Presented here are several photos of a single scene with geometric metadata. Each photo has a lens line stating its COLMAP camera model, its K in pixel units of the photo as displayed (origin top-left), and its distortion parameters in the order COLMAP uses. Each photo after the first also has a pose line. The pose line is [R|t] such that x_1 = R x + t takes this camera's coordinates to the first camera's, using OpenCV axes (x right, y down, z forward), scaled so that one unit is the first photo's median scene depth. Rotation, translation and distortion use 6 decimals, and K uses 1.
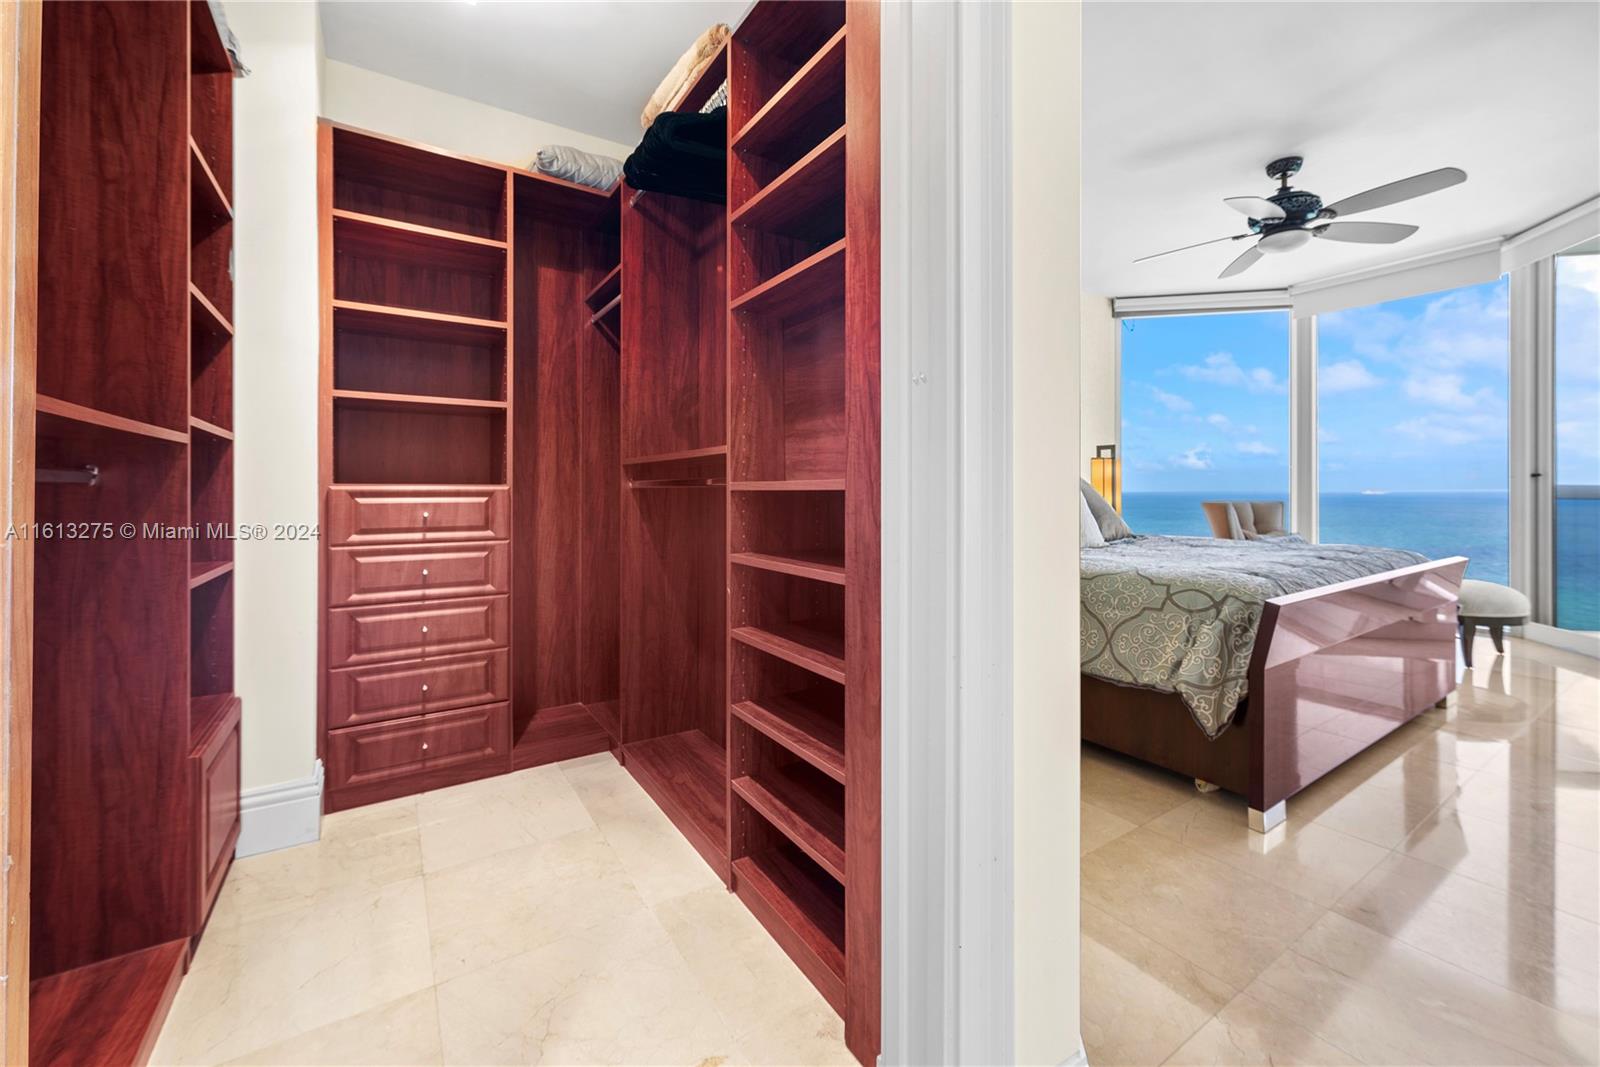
lens RADIAL K [[640.7, 0, 805.4], [0, 640.7, 491.3], [0, 0, 1]] dist [0.010380, -0.000851]
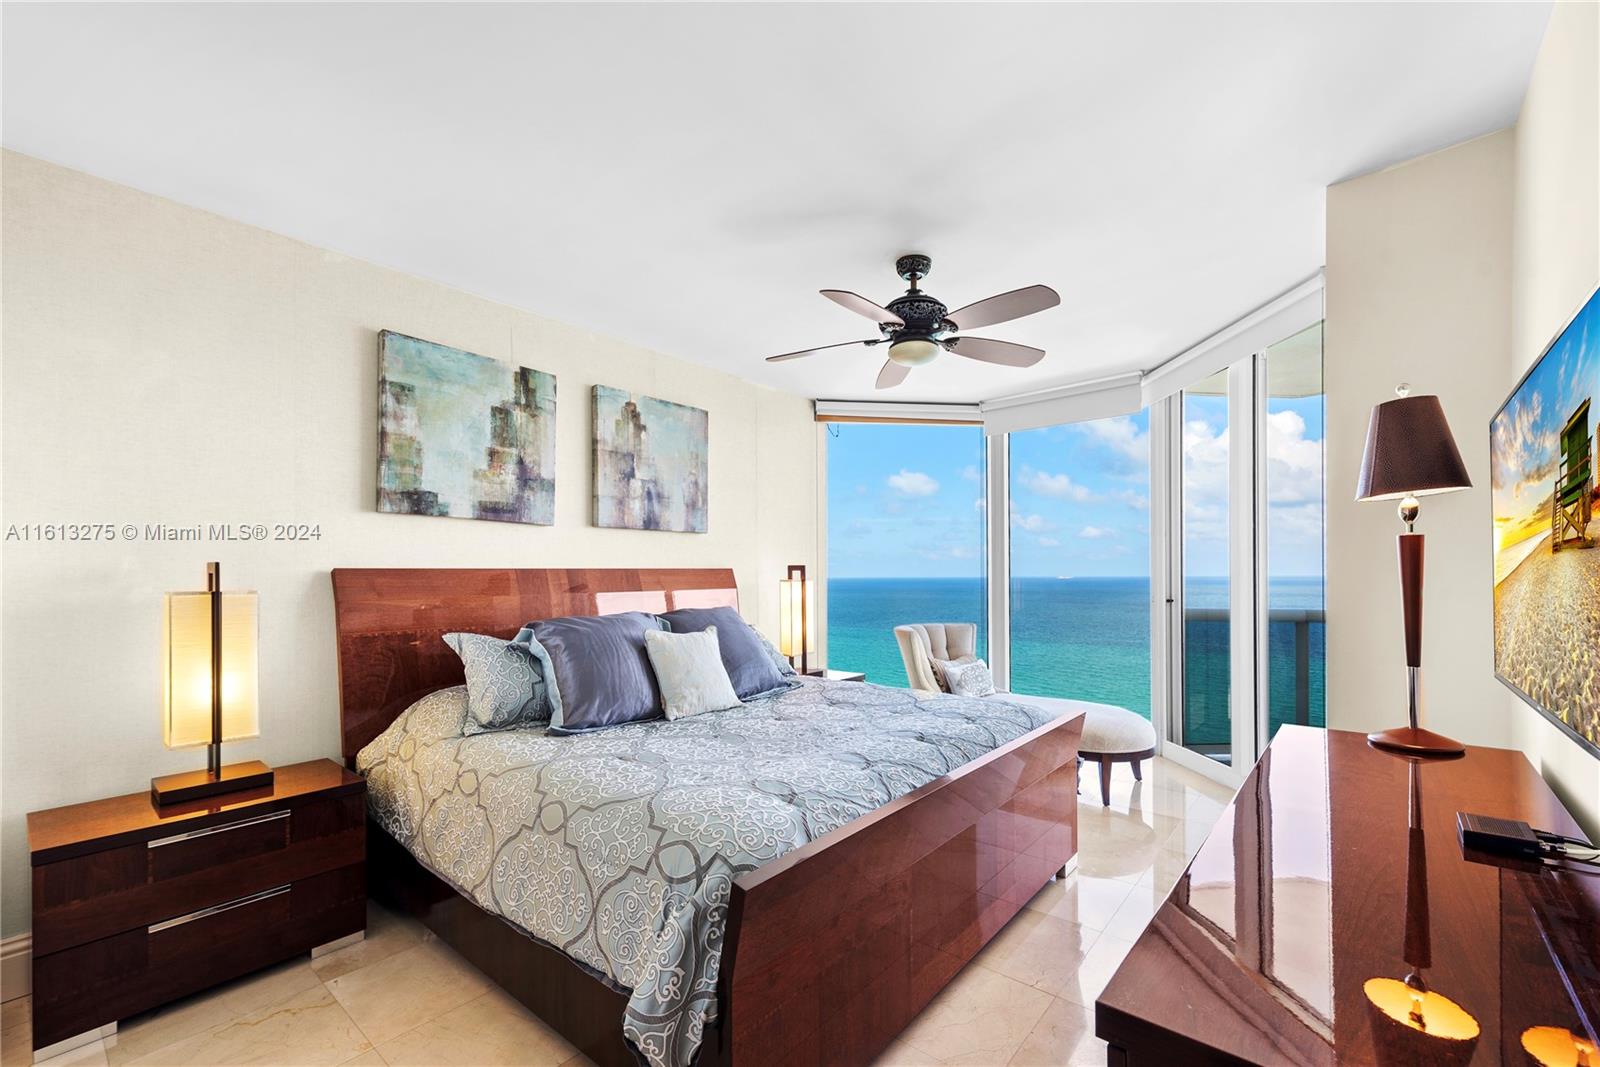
lens RADIAL K [[640.7, 0, 827.4], [0, 640.7, 569.5], [0, 0, 1]] dist [0.010380, -0.000851]
pose [[0.959027, 0.001199, 0.283312, 0.389082], [-0.000391, 0.999996, -0.002908, -0.094726], [-0.283314, 0.002679, 0.959023, 0.210788]]
